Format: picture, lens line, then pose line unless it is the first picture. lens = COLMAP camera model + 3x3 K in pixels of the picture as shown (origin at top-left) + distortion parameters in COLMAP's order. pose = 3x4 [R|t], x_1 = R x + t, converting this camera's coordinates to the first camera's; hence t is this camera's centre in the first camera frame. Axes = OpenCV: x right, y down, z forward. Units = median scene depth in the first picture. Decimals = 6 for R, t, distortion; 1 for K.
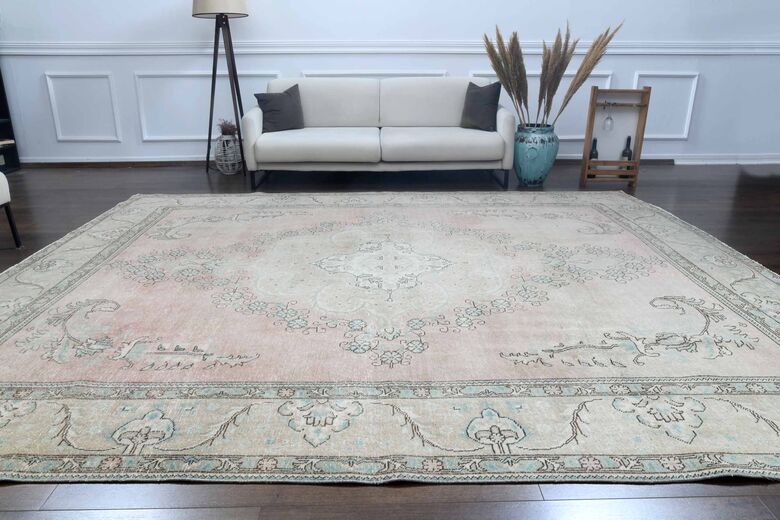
lens RADIAL K [[533.8, 0, 391.2], [0, 533.8, 261.3], [0, 0, 1]] dist [-0.052127, 0.044534]
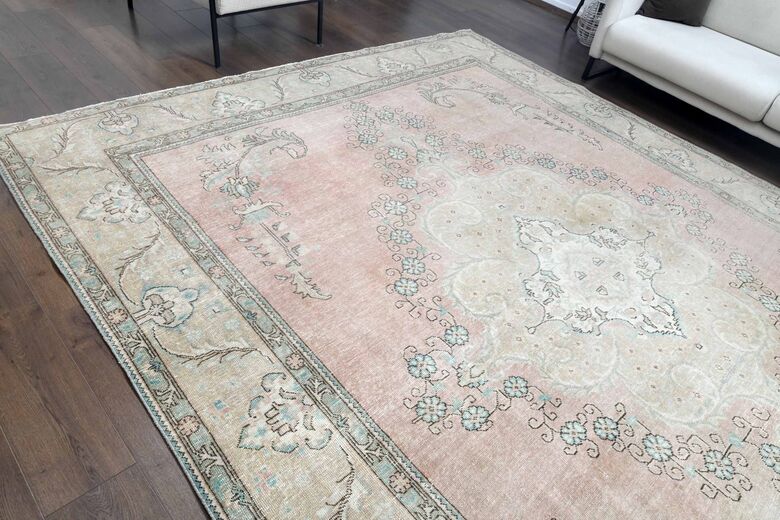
lens RADIAL K [[533.8, 0, 391.2], [0, 533.8, 261.3], [0, 0, 1]] dist [-0.052127, 0.044534]
pose [[0.658932, 0.587380, -0.469885, 0.161995], [-0.419270, 0.805445, 0.418893, -0.234491], [0.624516, -0.079013, 0.777005, 0.326057]]
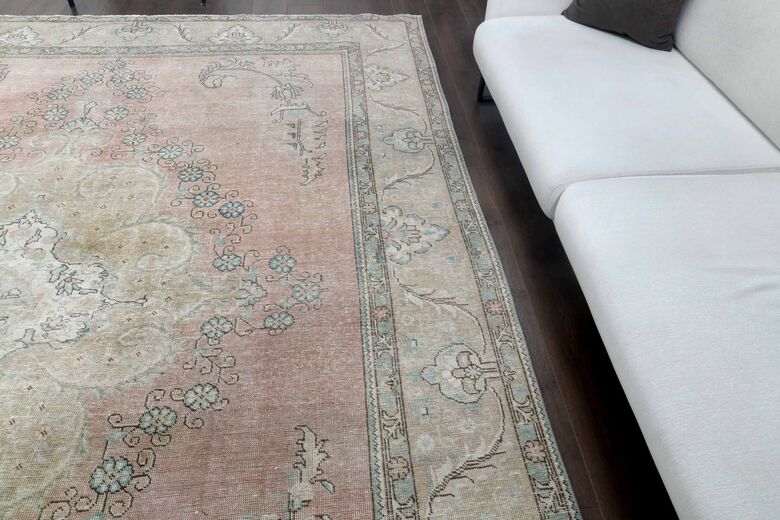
lens RADIAL K [[533.8, 0, 391.2], [0, 533.8, 261.3], [0, 0, 1]] dist [-0.052127, 0.044534]
pose [[0.072507, 0.736329, -0.672728, 0.419615], [-0.403209, 0.638567, 0.655480, -0.655852], [0.912231, 0.223723, 0.343195, 1.430397]]
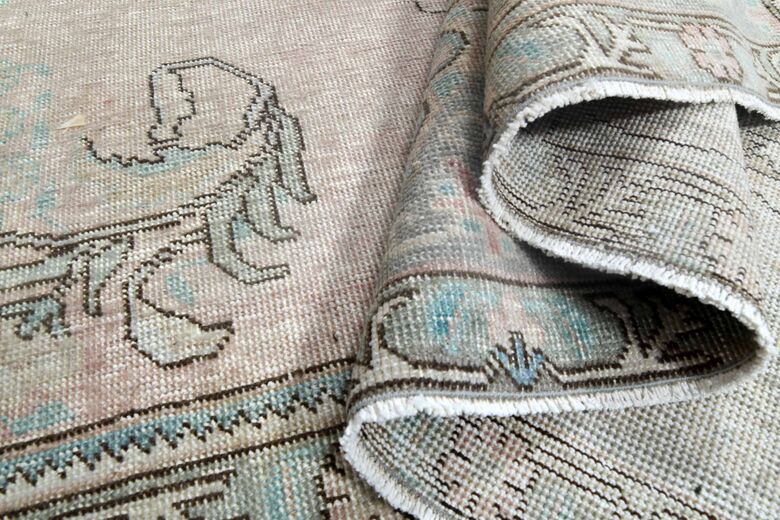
lens RADIAL K [[533.8, 0, 391.2], [0, 533.8, 261.3], [0, 0, 1]] dist [-0.052127, 0.044534]
pose [[0.240862, 0.832191, -0.499444, 0.690711], [-0.366030, 0.554483, 0.747376, -0.062755], [0.898892, 0.002796, 0.438160, 0.984217]]
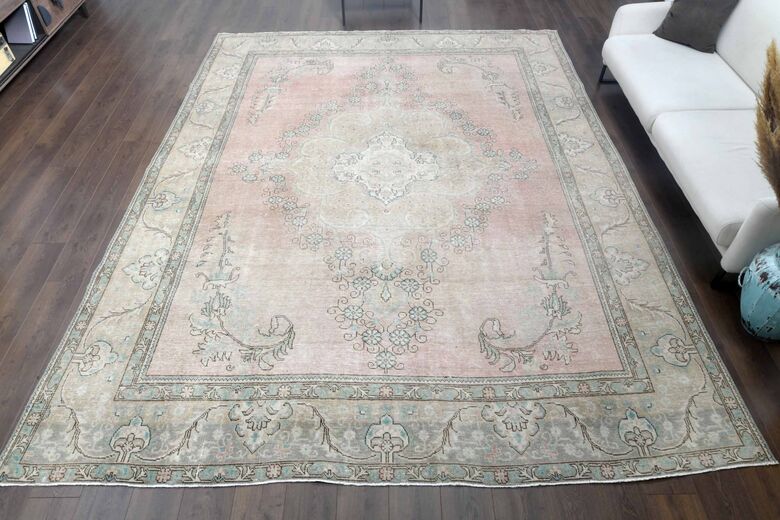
lens RADIAL K [[533.8, 0, 391.2], [0, 533.8, 261.3], [0, 0, 1]] dist [-0.052127, 0.044534]
pose [[-0.011172, 0.740018, -0.672495, 1.161544], [-0.362673, 0.623743, 0.692396, -0.848855], [0.931850, 0.251631, 0.261416, 0.901502]]
